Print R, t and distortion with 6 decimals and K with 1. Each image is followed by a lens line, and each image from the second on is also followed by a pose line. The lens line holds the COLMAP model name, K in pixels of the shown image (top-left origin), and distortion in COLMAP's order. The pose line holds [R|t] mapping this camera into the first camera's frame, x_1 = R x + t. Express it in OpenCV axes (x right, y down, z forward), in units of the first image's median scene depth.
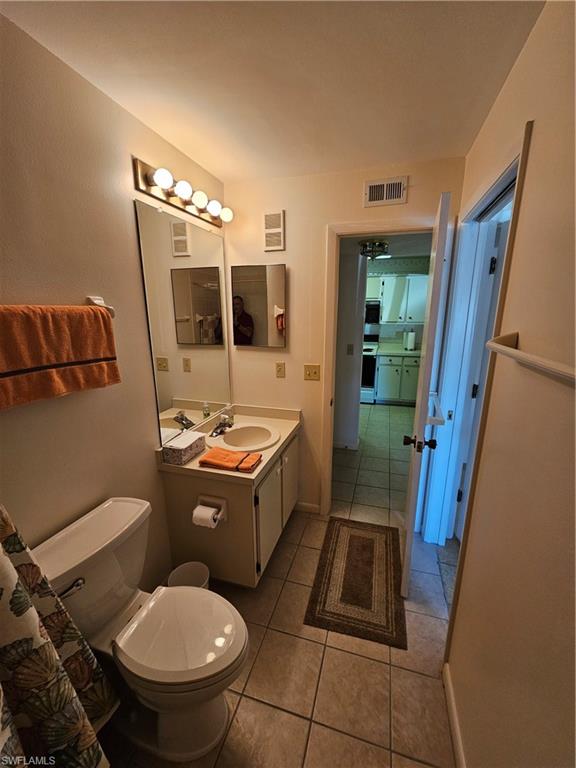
lens RADIAL K [[313.2, 0, 290.8], [0, 313.2, 386.3], [0, 0, 1]] dist [-0.001022, -0.000076]
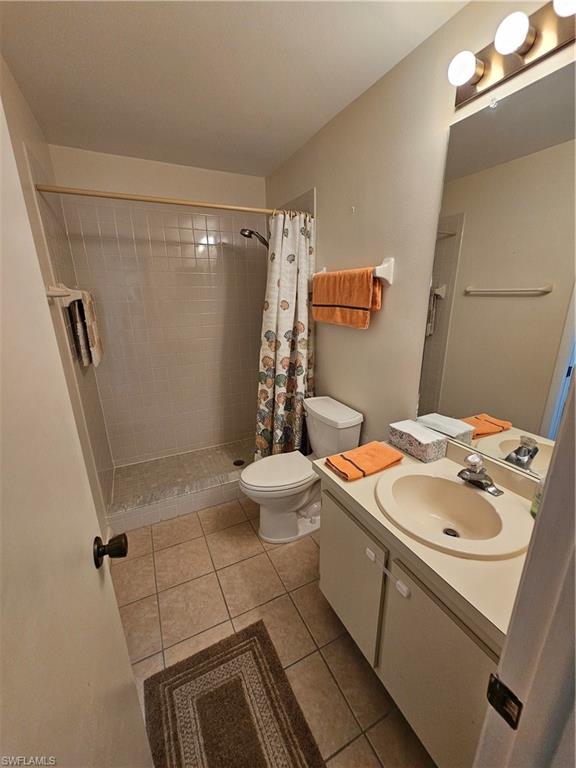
lens RADIAL K [[313.2, 0, 290.8], [0, 313.2, 386.3], [0, 0, 1]] dist [-0.001022, -0.000076]
pose [[-0.726390, 0.200851, -0.657279, 0.499880], [-0.158867, 0.881376, 0.444902, -0.293130], [0.668669, 0.427593, -0.608314, 1.497290]]
